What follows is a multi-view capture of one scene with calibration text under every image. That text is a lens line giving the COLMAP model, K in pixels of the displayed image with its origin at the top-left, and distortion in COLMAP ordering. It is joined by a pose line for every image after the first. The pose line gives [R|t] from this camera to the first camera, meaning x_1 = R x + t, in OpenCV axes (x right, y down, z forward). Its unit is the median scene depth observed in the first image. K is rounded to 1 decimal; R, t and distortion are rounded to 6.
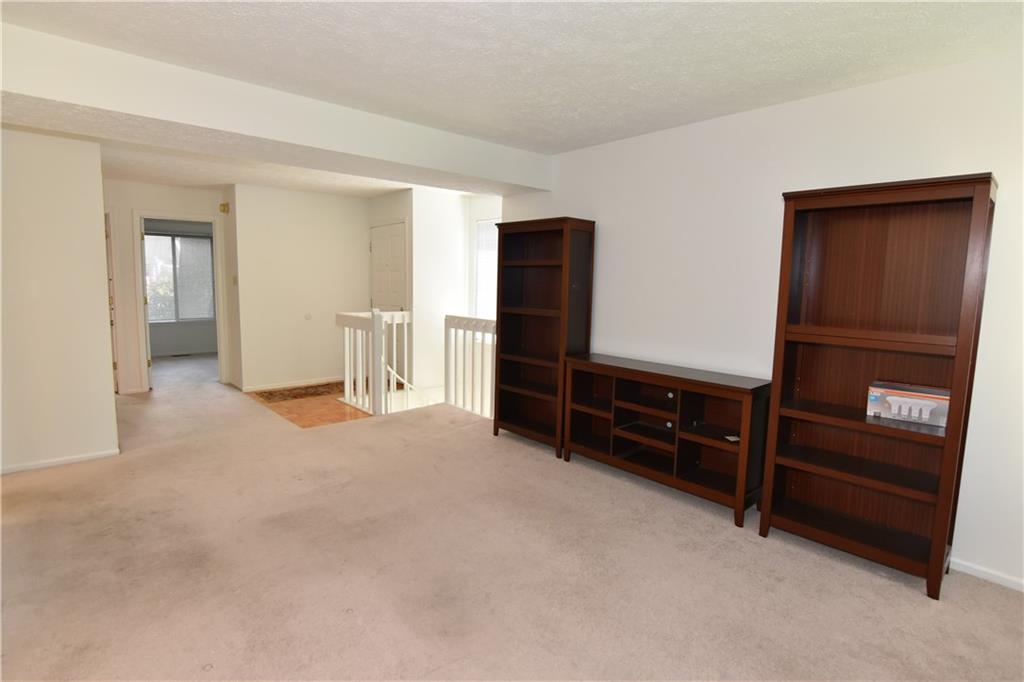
lens RADIAL K [[512.7, 0, 509.4], [0, 512.7, 340.5], [0, 0, 1]] dist [-0.025722, 0.004132]
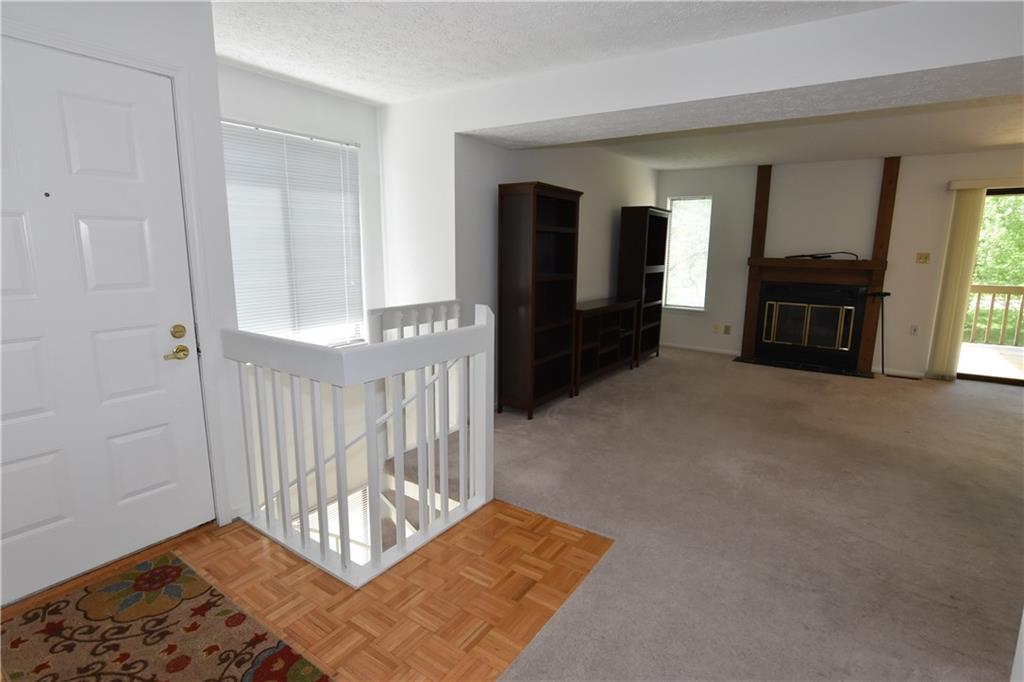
lens RADIAL K [[512.7, 0, 512.3], [0, 512.7, 342.3], [0, 0, 1]] dist [-0.025722, 0.004132]
pose [[-0.246613, -0.199454, 0.948367, -0.794743], [0.095372, 0.968847, 0.228561, -0.147633], [-0.964410, 0.146814, -0.219908, 1.126377]]
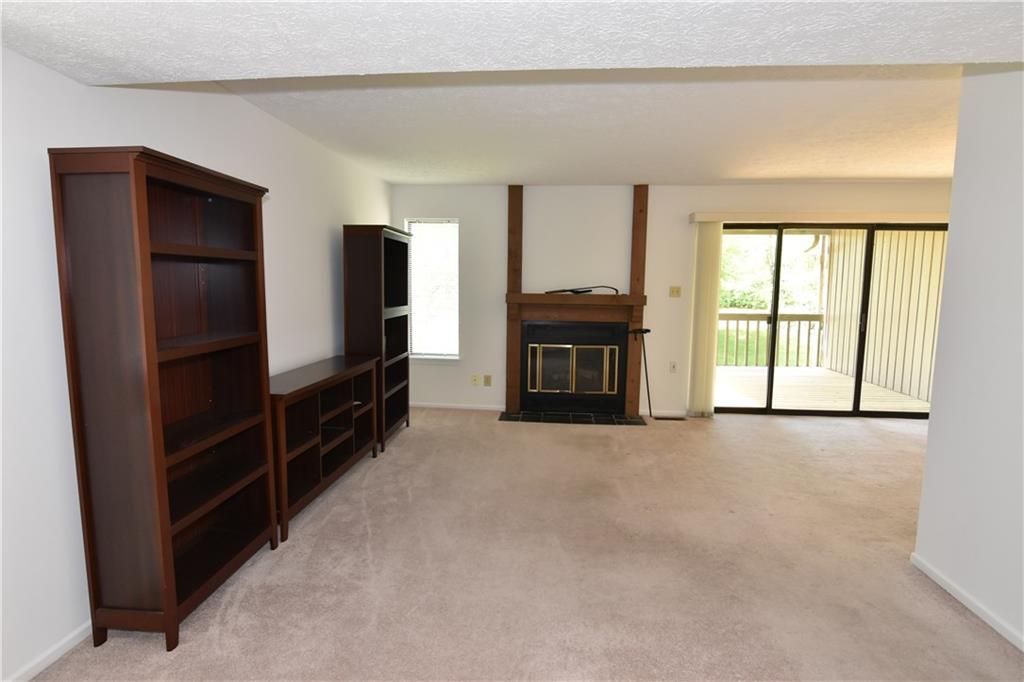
lens RADIAL K [[512.7, 0, 516.3], [0, 512.7, 341.9], [0, 0, 1]] dist [-0.025722, 0.004132]
pose [[-0.691551, -0.112400, 0.713529, -0.465574], [0.057866, 0.976023, 0.209833, -0.128564], [-0.720006, 0.186399, -0.668466, 0.955684]]
